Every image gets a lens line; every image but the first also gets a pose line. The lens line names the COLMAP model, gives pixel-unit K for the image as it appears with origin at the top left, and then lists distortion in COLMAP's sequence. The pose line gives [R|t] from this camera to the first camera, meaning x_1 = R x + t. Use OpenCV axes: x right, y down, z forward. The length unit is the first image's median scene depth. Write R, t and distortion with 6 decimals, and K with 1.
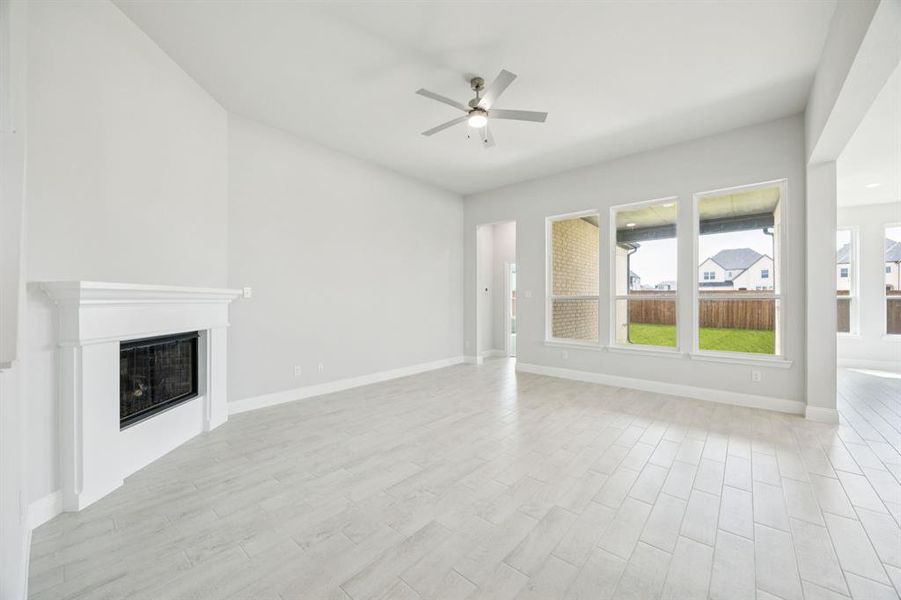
lens RADIAL K [[345.4, 0, 449.9], [0, 345.4, 298.7], [0, 0, 1]] dist [0.002245, 0.000120]
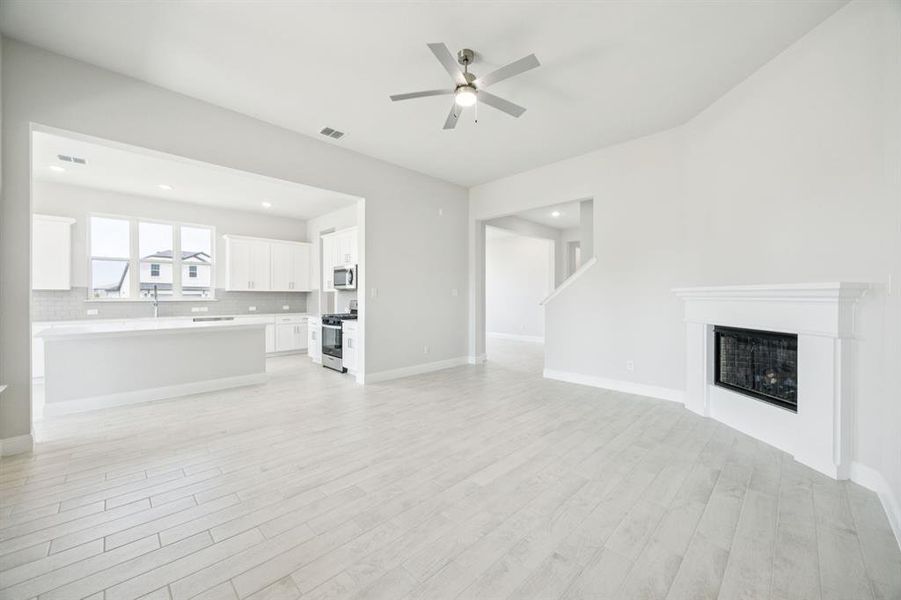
lens RADIAL K [[345.4, 0, 453.7], [0, 345.4, 299.8], [0, 0, 1]] dist [0.002245, 0.000120]
pose [[-0.996930, -0.005363, 0.078112, 0.045305], [-0.005060, 0.999979, 0.004070, 0.010906], [-0.078132, 0.003662, -0.996936, 2.156430]]
